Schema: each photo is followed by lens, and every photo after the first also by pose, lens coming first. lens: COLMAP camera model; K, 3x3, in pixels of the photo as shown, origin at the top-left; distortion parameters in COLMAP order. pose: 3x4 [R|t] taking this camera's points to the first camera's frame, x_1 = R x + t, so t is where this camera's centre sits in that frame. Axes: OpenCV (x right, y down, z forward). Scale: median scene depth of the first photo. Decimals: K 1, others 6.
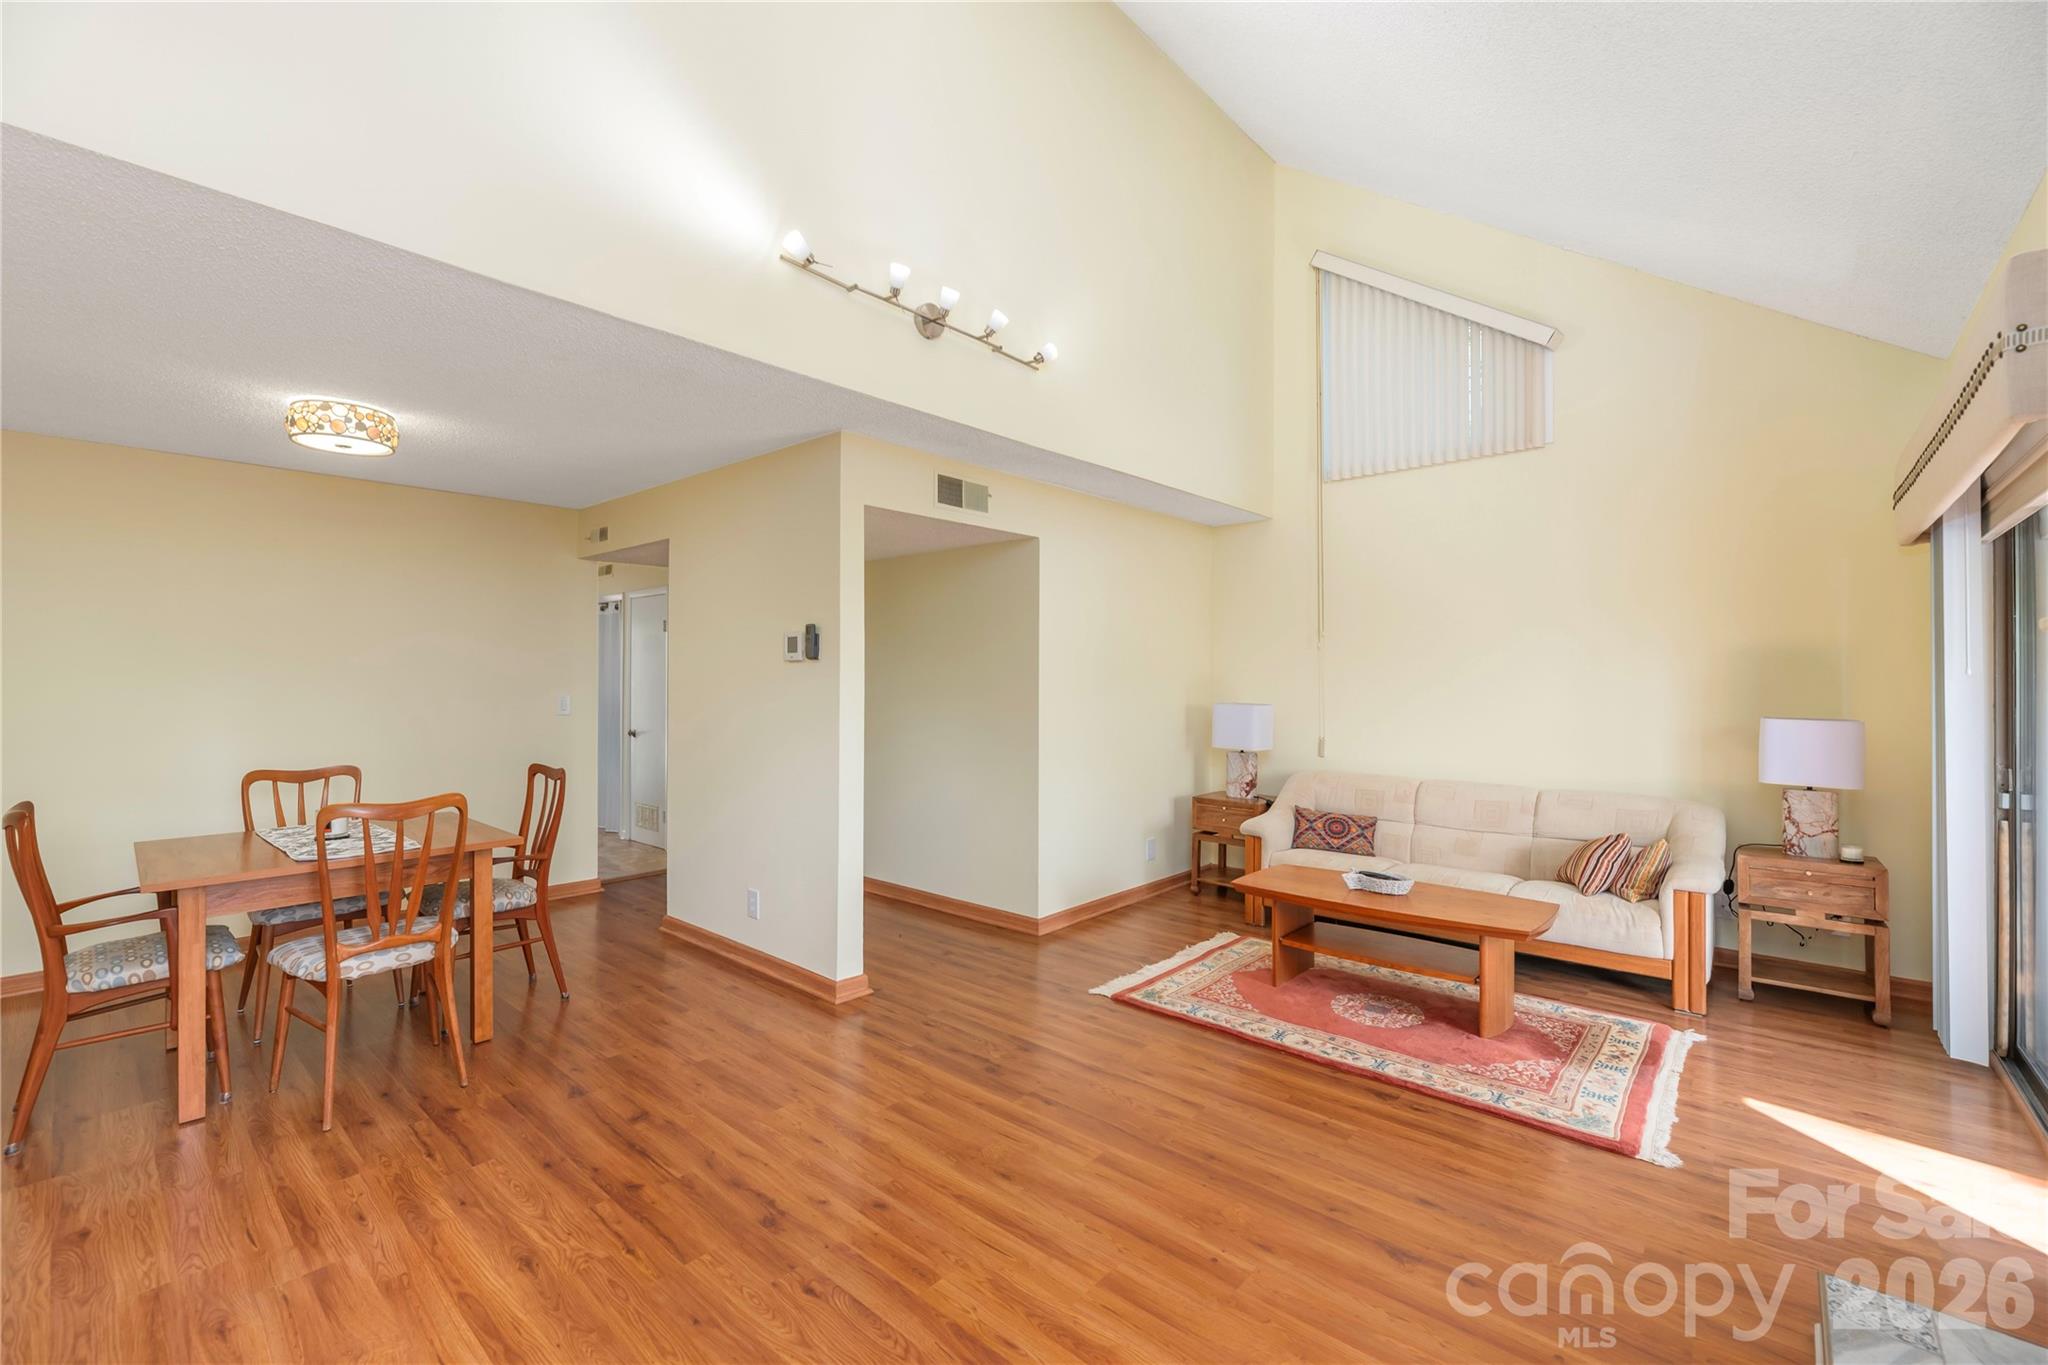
lens RADIAL K [[859.6, 0, 1028.4], [0, 859.6, 672.3], [0, 0, 1]] dist [-0.001339, 0.000197]
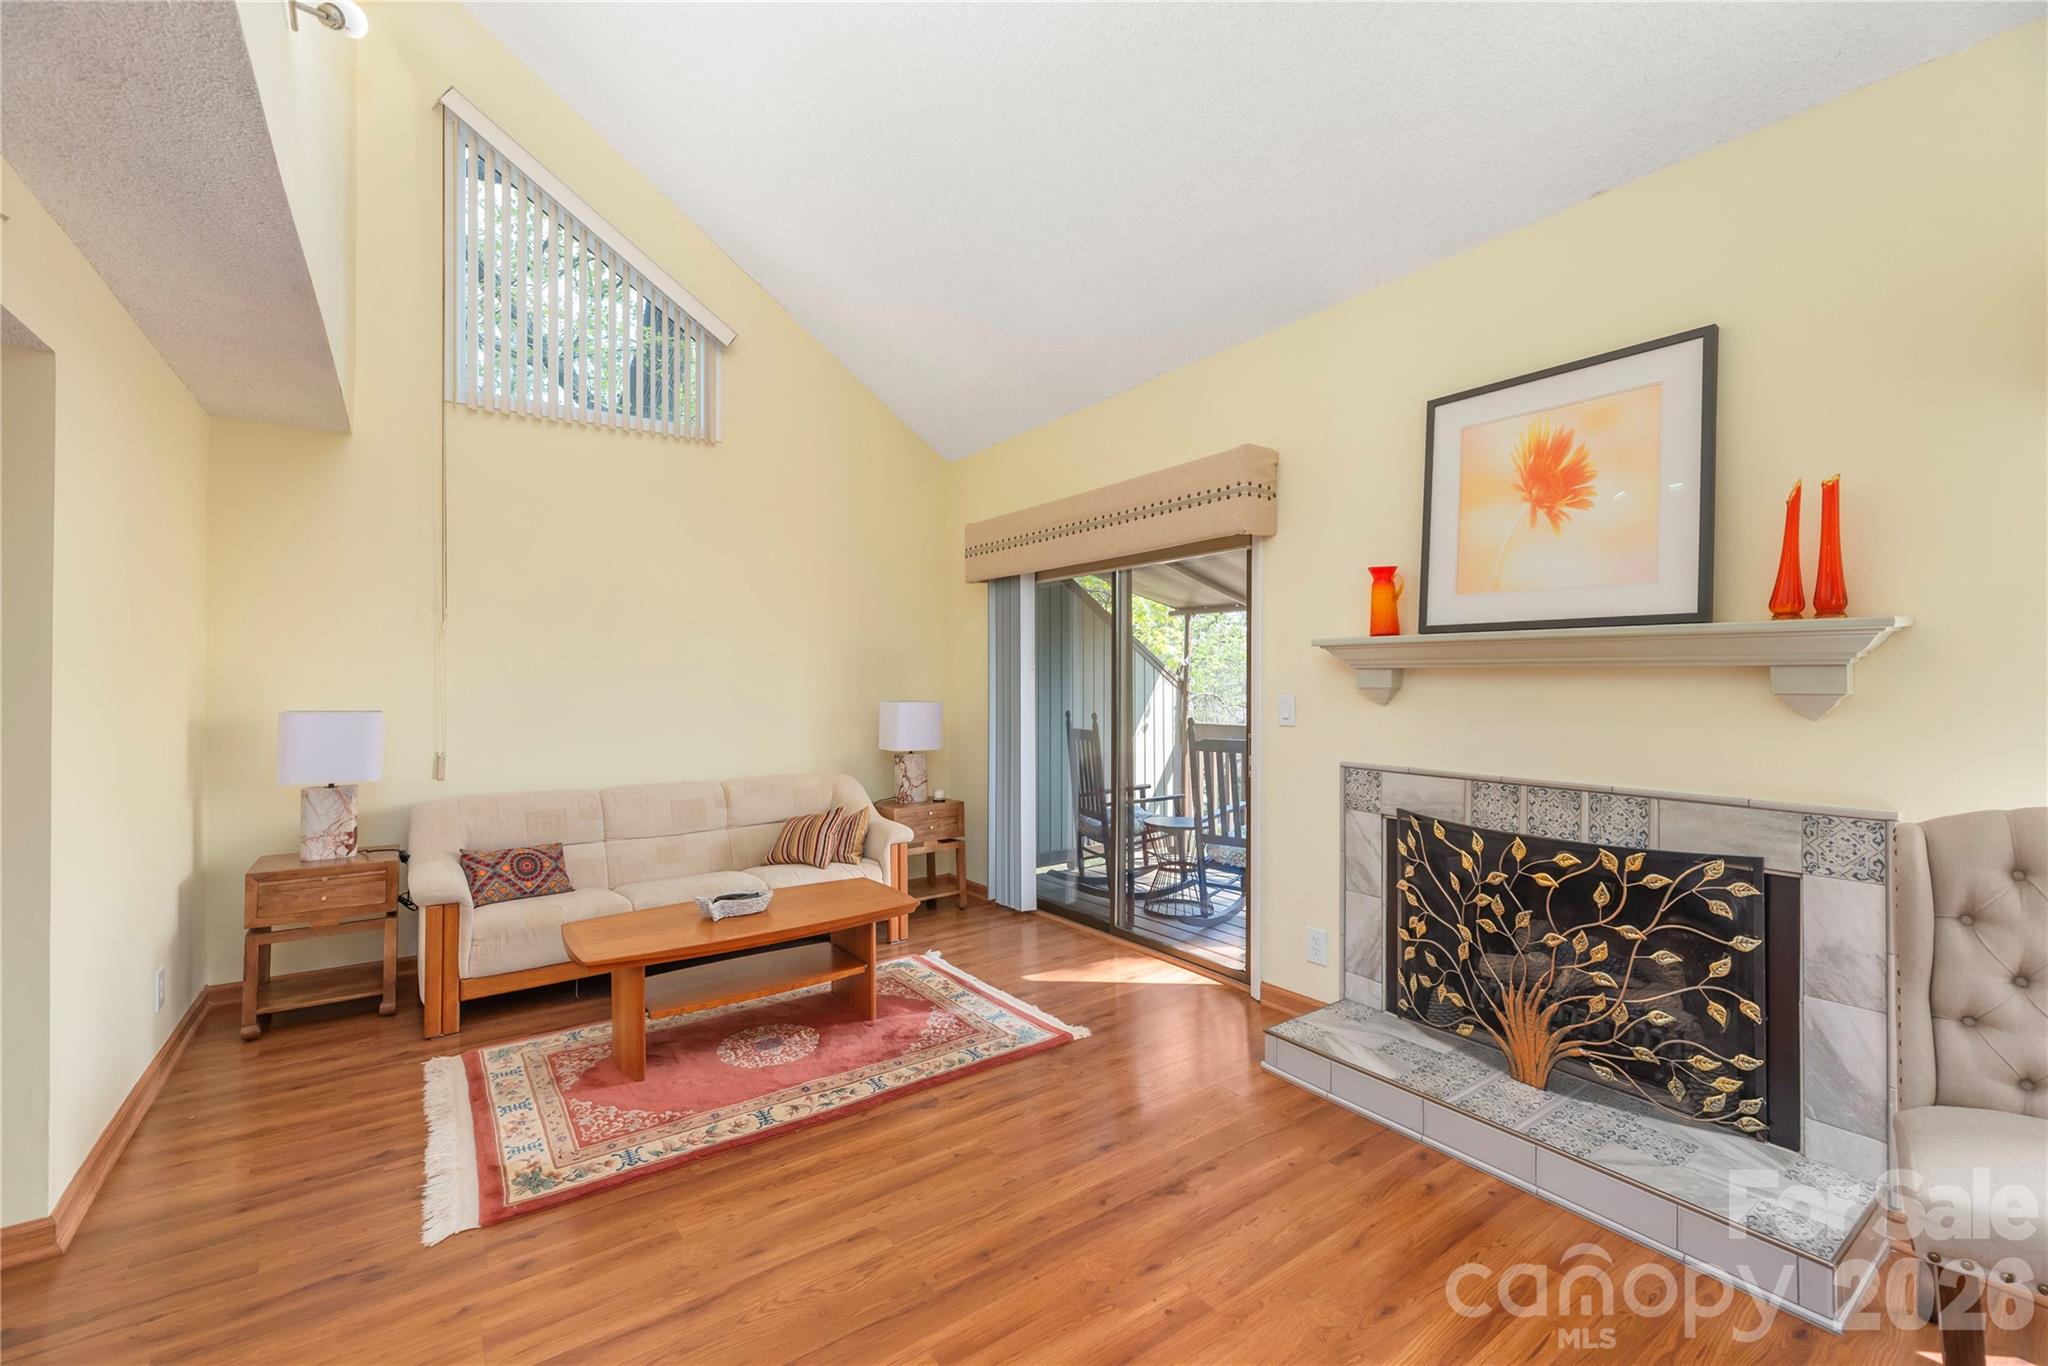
lens RADIAL K [[859.6, 0, 1028.4], [0, 859.6, 672.8], [0, 0, 1]] dist [-0.001339, 0.000197]
pose [[0.223875, 0.002083, 0.974616, -0.399089], [-0.005011, 0.999987, -0.000986, 0.009688], [-0.974605, -0.004663, 0.223883, 0.545573]]
